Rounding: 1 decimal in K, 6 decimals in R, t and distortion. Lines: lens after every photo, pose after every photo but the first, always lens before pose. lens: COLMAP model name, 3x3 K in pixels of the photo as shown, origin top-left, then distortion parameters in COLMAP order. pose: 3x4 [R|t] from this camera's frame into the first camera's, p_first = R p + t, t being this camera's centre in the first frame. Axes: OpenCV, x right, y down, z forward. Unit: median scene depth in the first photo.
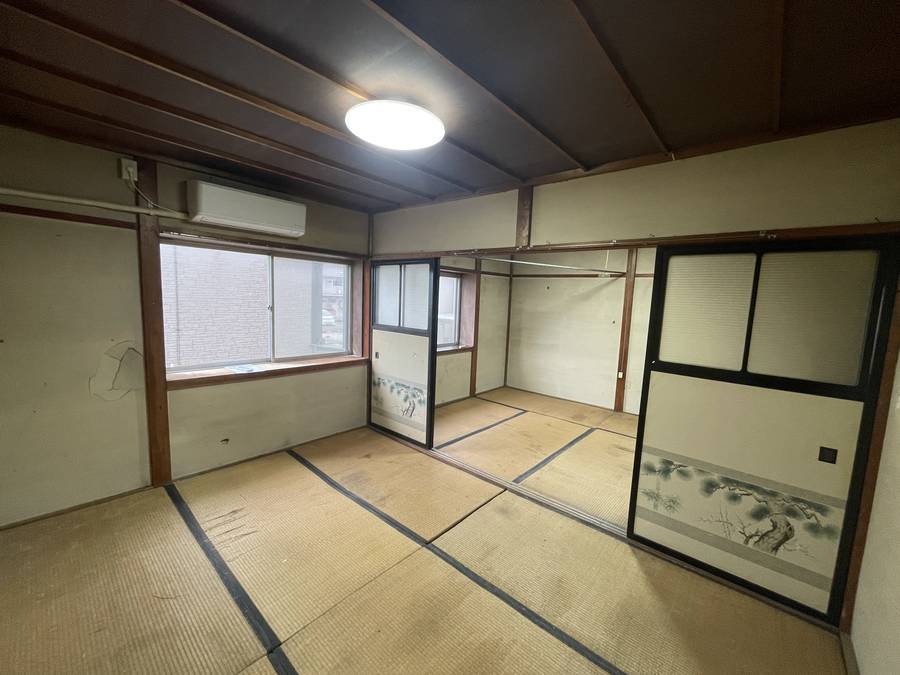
lens RADIAL K [[365.7, 0, 452.0], [0, 365.7, 339.0], [0, 0, 1]] dist [0.000339, -0.000008]
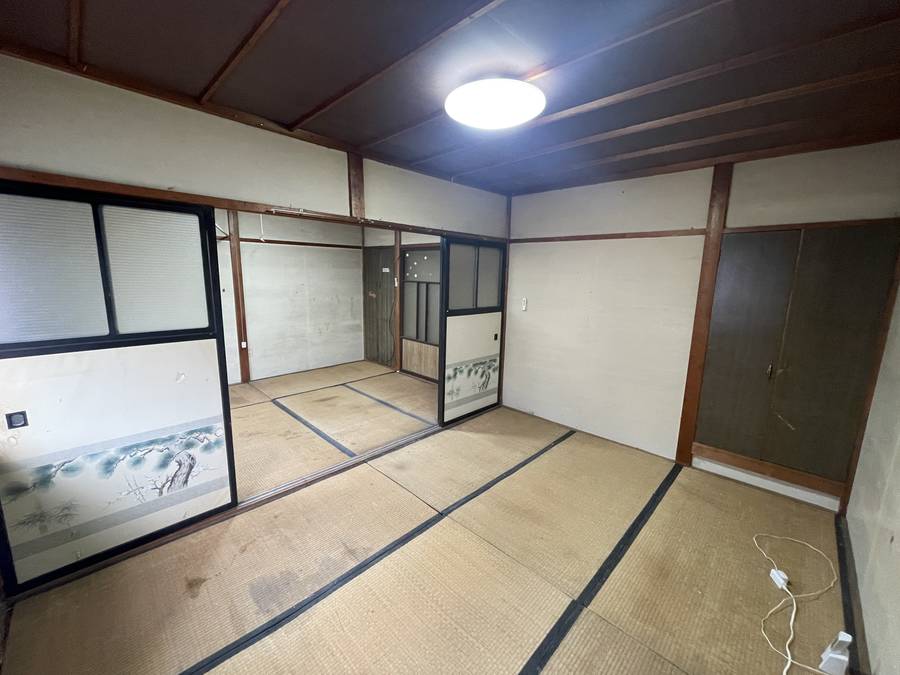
lens RADIAL K [[365.7, 0, 452.0], [0, 365.7, 339.0], [0, 0, 1]] dist [0.000339, -0.000008]
pose [[0.049408, -0.213820, 0.975623, -0.626047], [0.095225, 0.973375, 0.208504, -0.091270], [-0.994229, 0.082602, 0.068453, 0.548339]]
